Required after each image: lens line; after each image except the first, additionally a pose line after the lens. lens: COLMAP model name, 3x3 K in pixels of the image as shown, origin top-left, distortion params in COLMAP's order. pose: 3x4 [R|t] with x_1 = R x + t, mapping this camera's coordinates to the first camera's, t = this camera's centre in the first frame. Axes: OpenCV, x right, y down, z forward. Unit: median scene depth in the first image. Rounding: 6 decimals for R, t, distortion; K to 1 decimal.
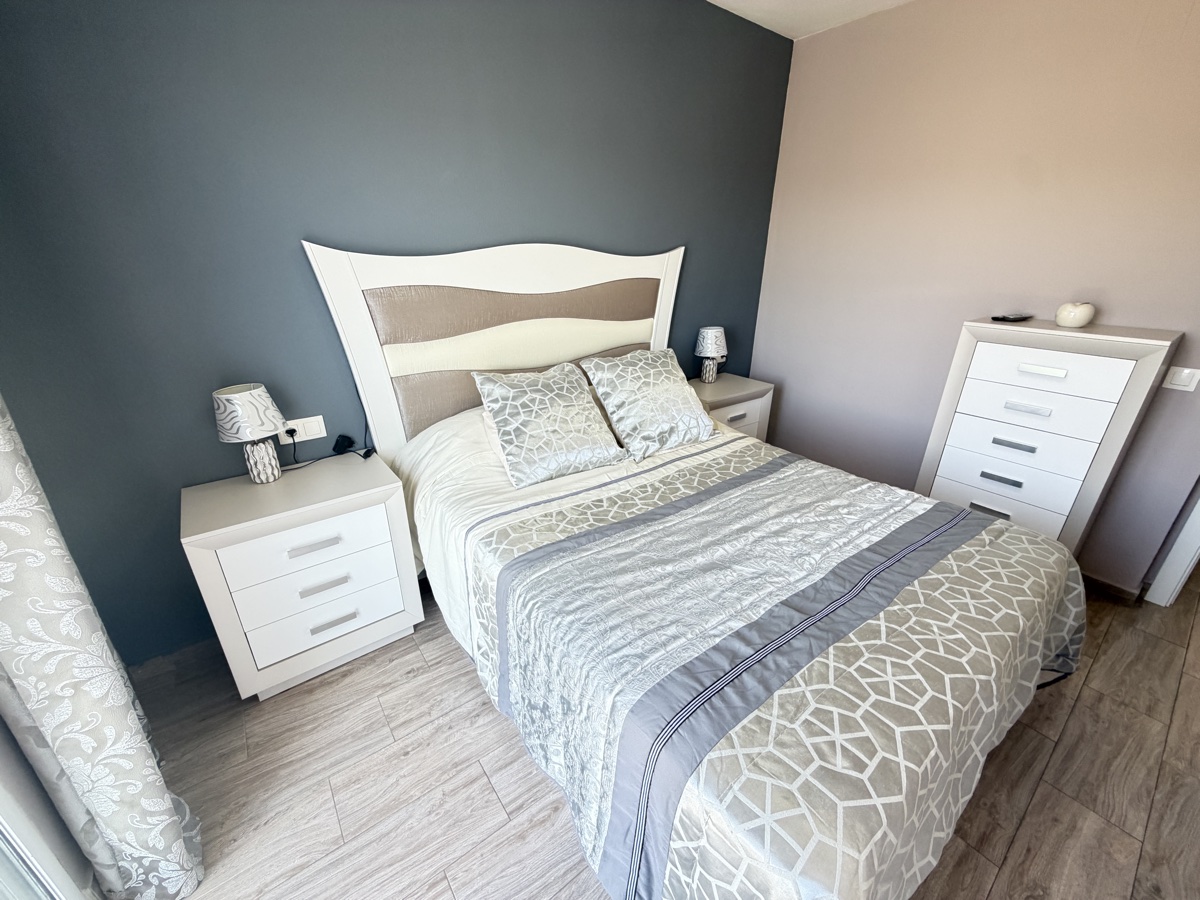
lens RADIAL K [[479.2, 0, 595.4], [0, 479.2, 452.0], [0, 0, 1]] dist [0.002169, -0.000587]
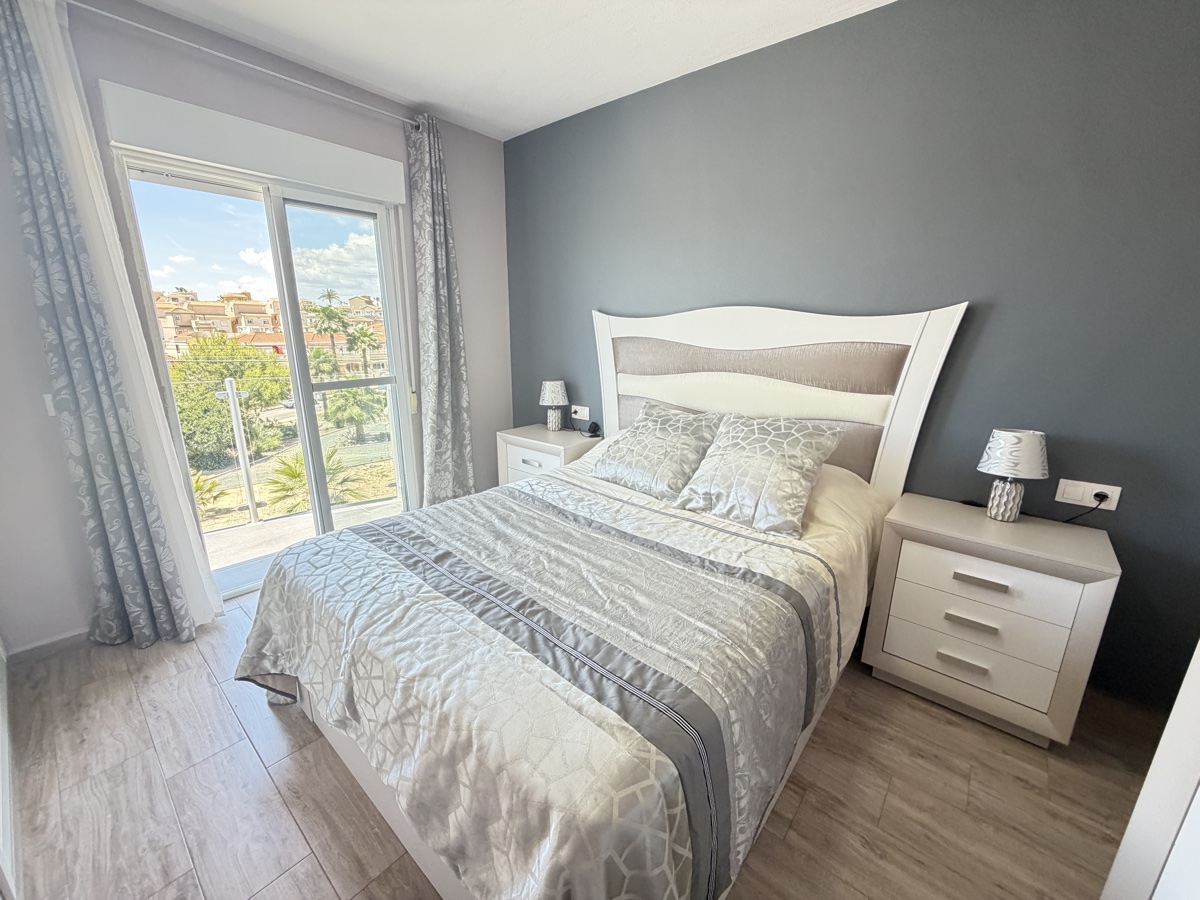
lens RADIAL K [[479.2, 0, 598.6], [0, 479.2, 452.5], [0, 0, 1]] dist [0.002169, -0.000587]
pose [[0.219395, 0.243567, -0.944744, 1.152227], [-0.384012, 0.911732, 0.145878, -0.200918], [0.896884, 0.330788, 0.293562, 0.608915]]
